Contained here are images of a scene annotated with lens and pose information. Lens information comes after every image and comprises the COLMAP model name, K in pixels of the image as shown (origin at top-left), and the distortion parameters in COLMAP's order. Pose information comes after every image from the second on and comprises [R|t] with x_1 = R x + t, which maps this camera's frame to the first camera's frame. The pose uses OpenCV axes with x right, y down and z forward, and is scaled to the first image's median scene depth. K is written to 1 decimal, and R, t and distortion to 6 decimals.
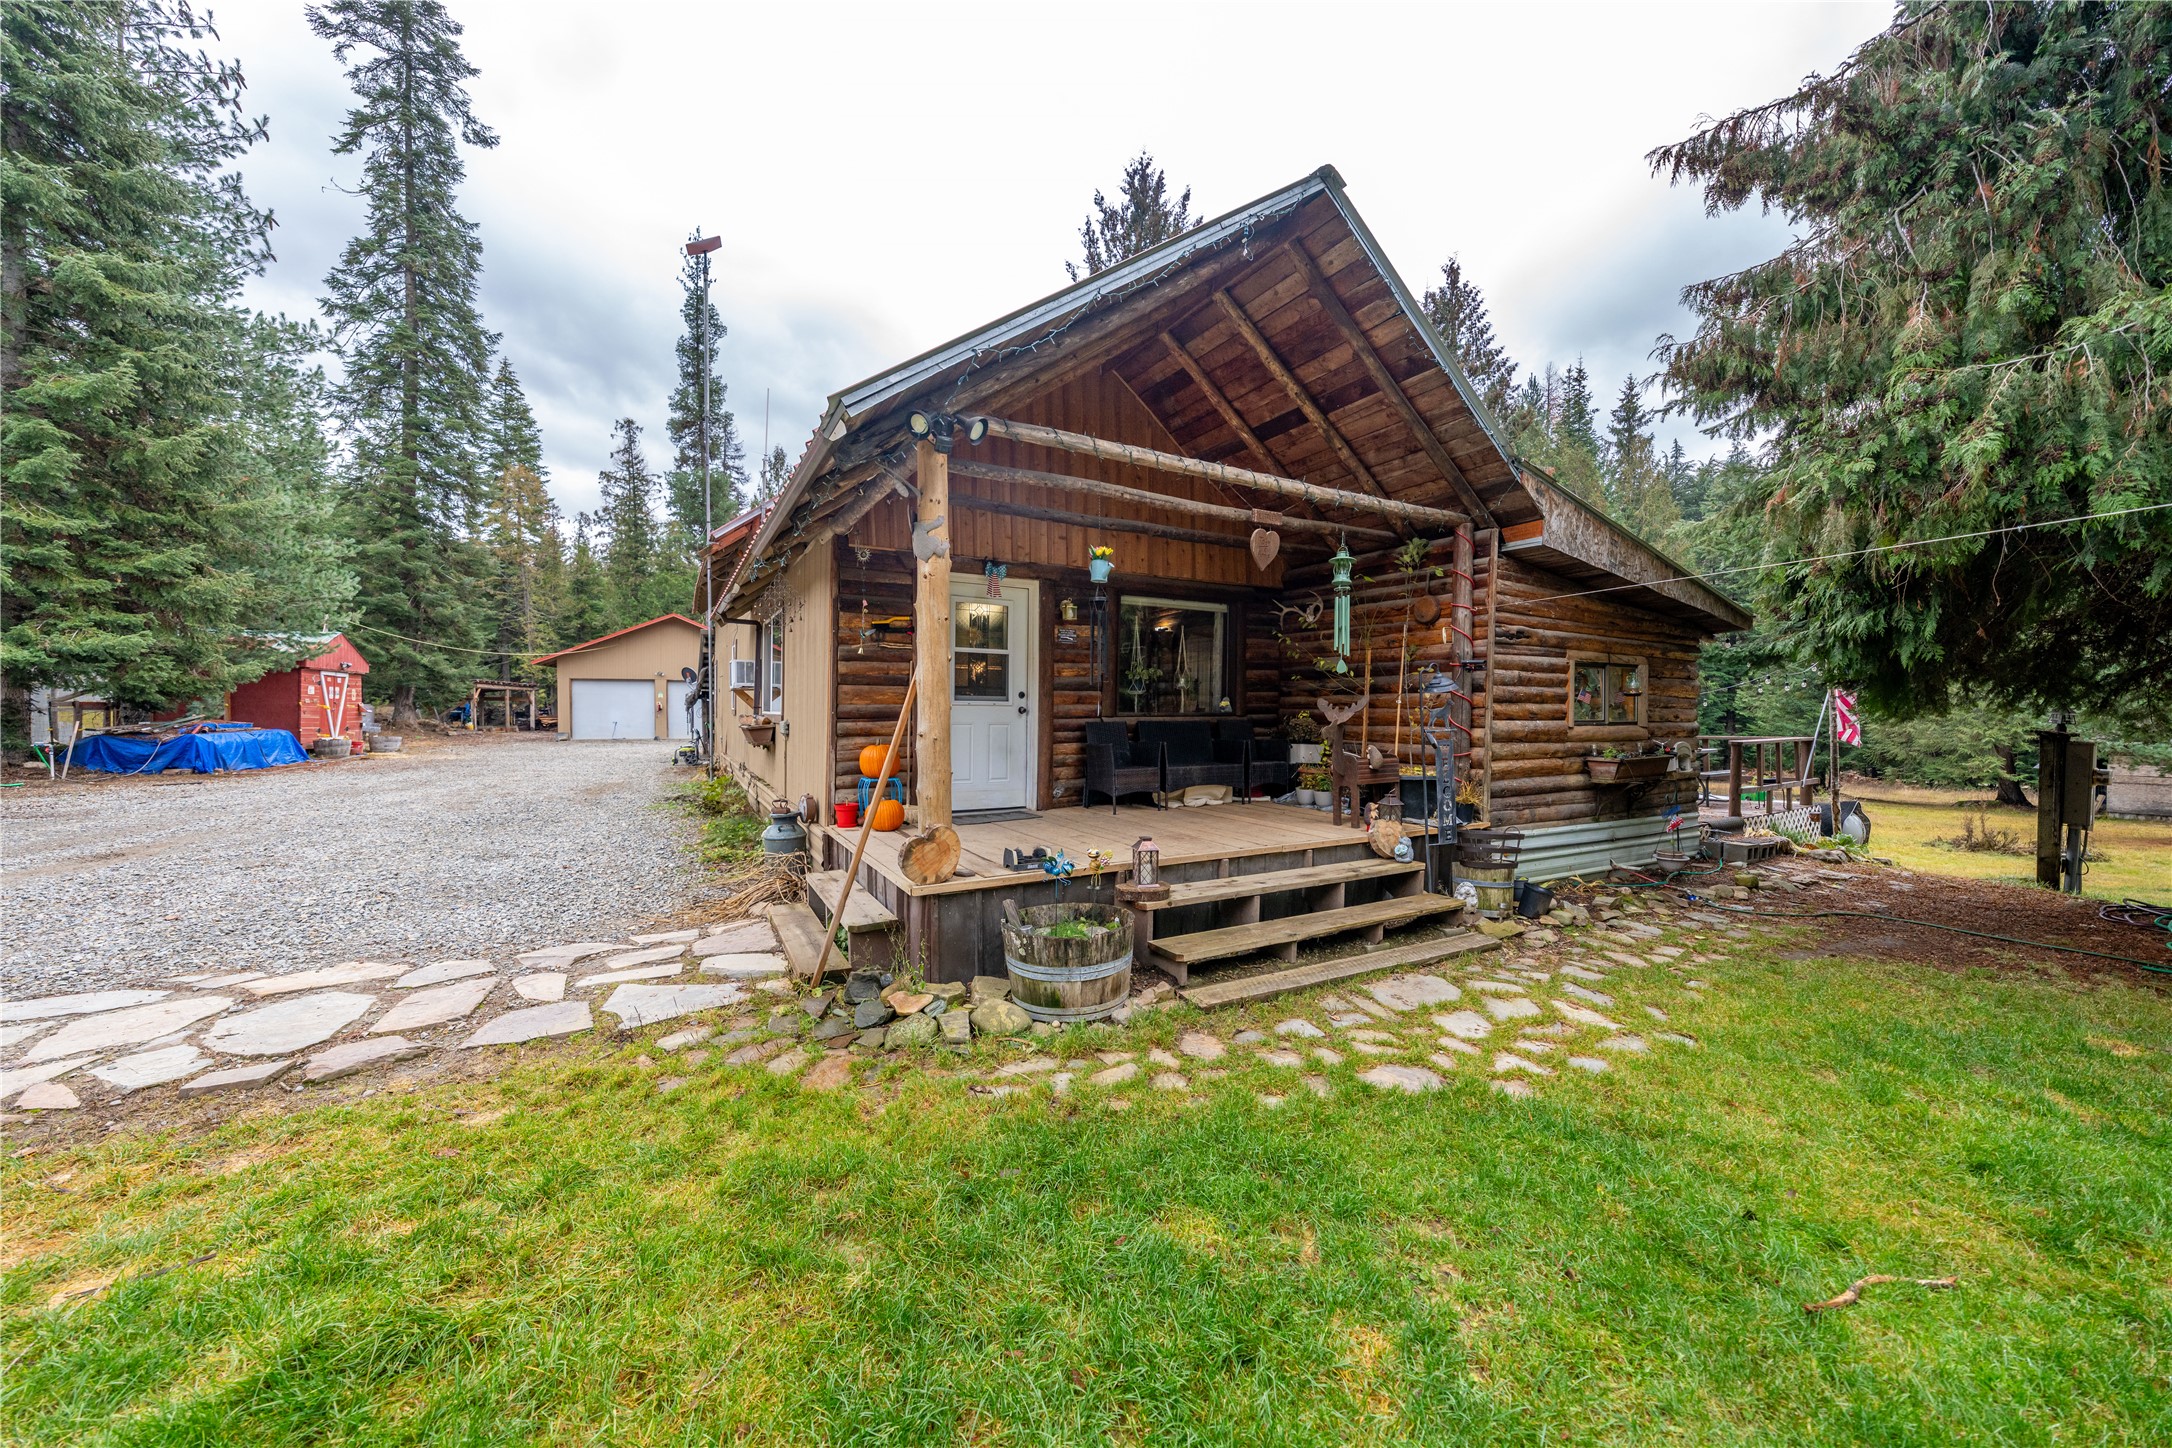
lens RADIAL K [[750.0, 0, 1086.0], [0, 750.0, 724.0], [0, 0, 1]] dist [-0.008314, 0.002174]
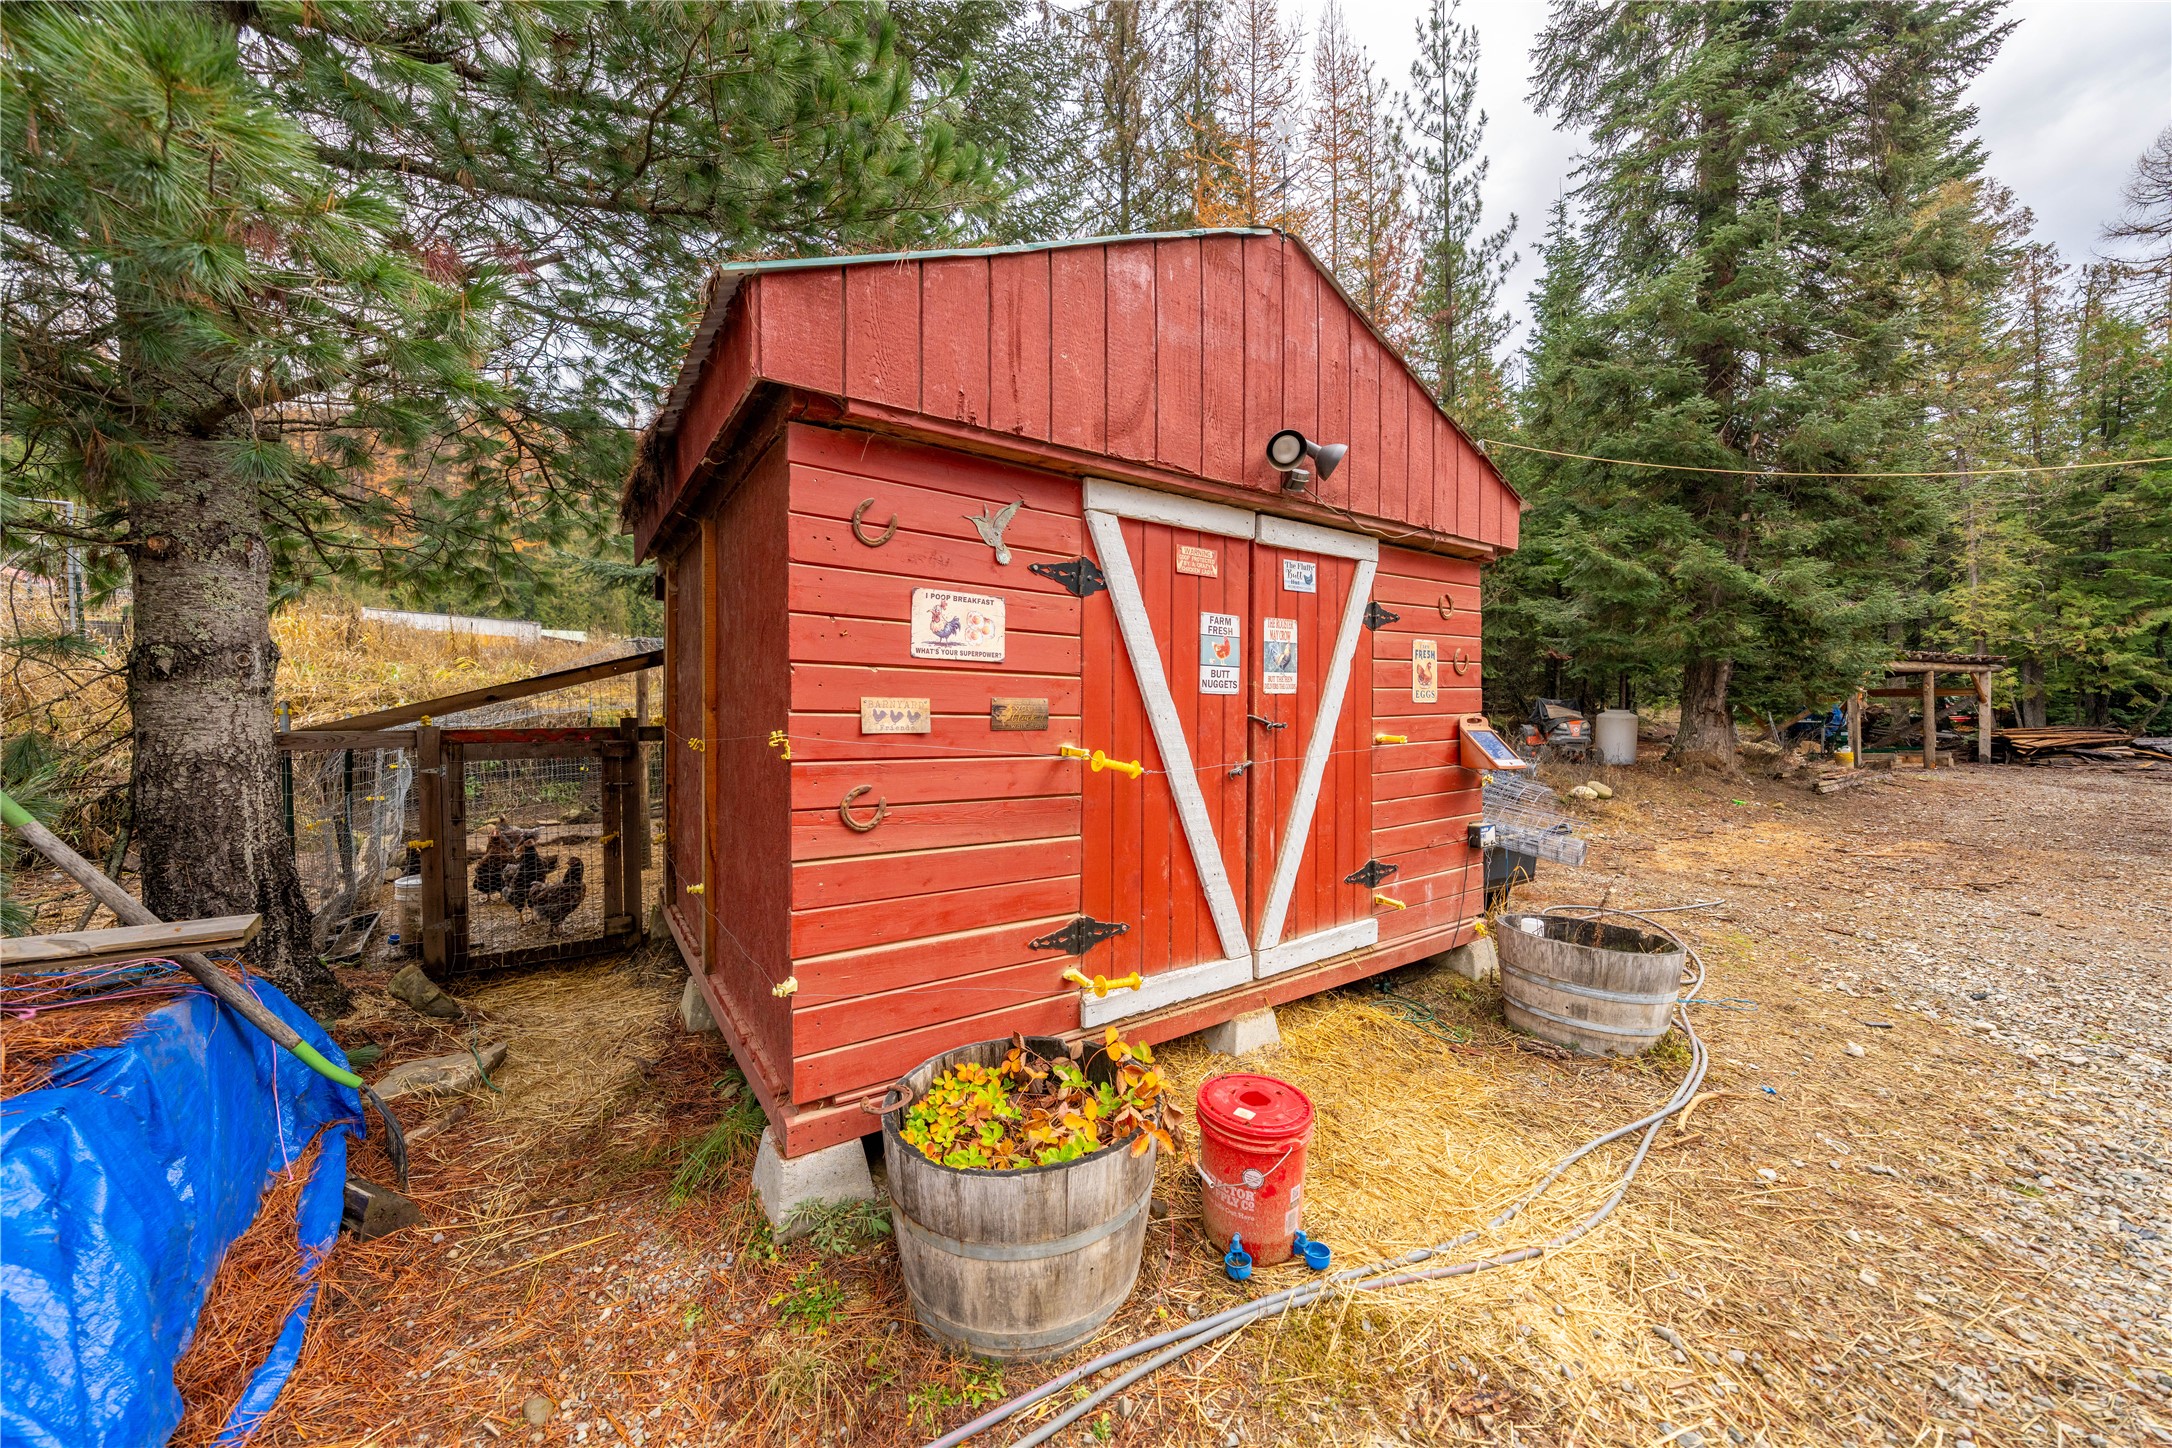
lens RADIAL K [[750.0, 0, 1086.0], [0, 750.0, 724.0], [0, 0, 1]] dist [-0.008314, 0.002174]
pose [[0.141330, 0.004884, -0.989950, -0.396688], [-0.004928, 0.999979, 0.004230, -0.013310], [0.989950, 0.004281, 0.141351, 0.432442]]
